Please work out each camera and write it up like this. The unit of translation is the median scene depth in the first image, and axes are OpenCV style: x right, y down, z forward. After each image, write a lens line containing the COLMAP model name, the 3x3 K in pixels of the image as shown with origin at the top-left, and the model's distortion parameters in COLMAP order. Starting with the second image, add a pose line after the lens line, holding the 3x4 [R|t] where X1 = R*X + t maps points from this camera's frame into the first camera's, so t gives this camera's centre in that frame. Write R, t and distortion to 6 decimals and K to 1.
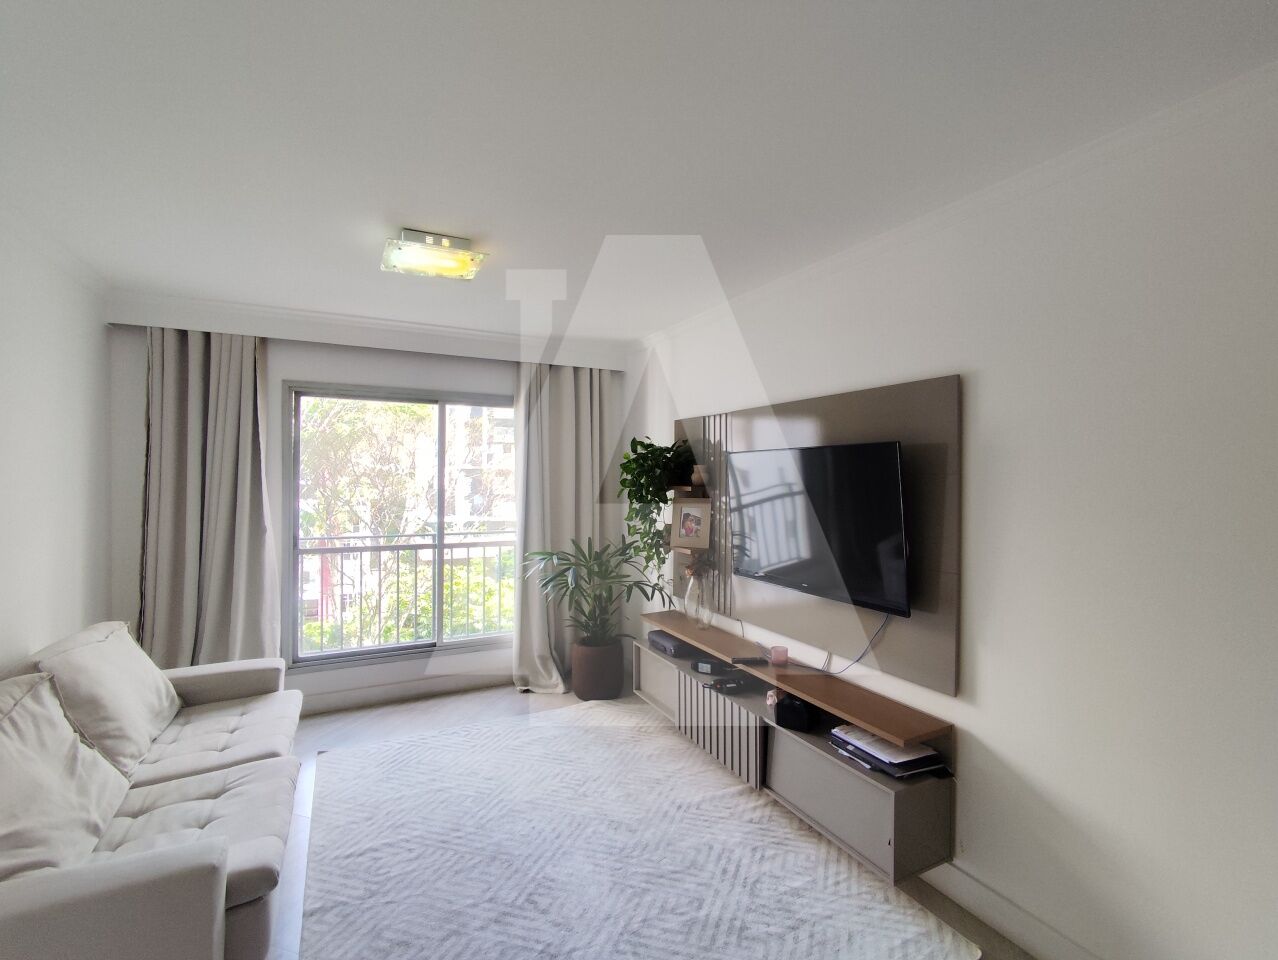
lens RADIAL K [[581.7, 0, 635.5], [0, 581.7, 476.5], [0, 0, 1]] dist [-0.019020, 0.002889]
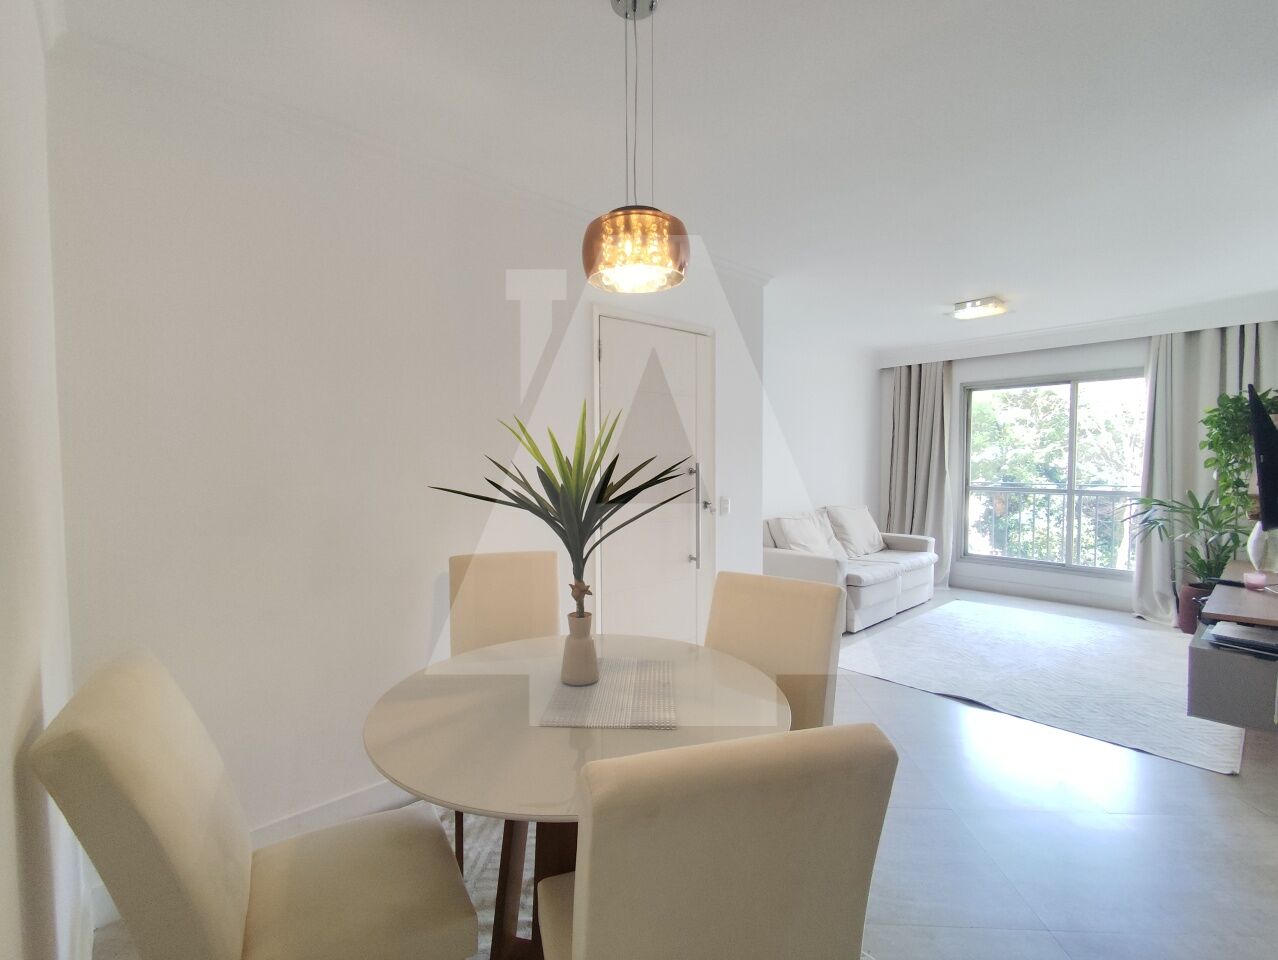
lens RADIAL K [[581.7, 0, 638.4], [0, 581.7, 481.5], [0, 0, 1]] dist [-0.019020, 0.002889]
pose [[0.258494, 0.026949, -0.965637, 0.775222], [0.007342, 0.999527, 0.029860, 0.058418], [0.965985, -0.014808, 0.258174, -0.329869]]
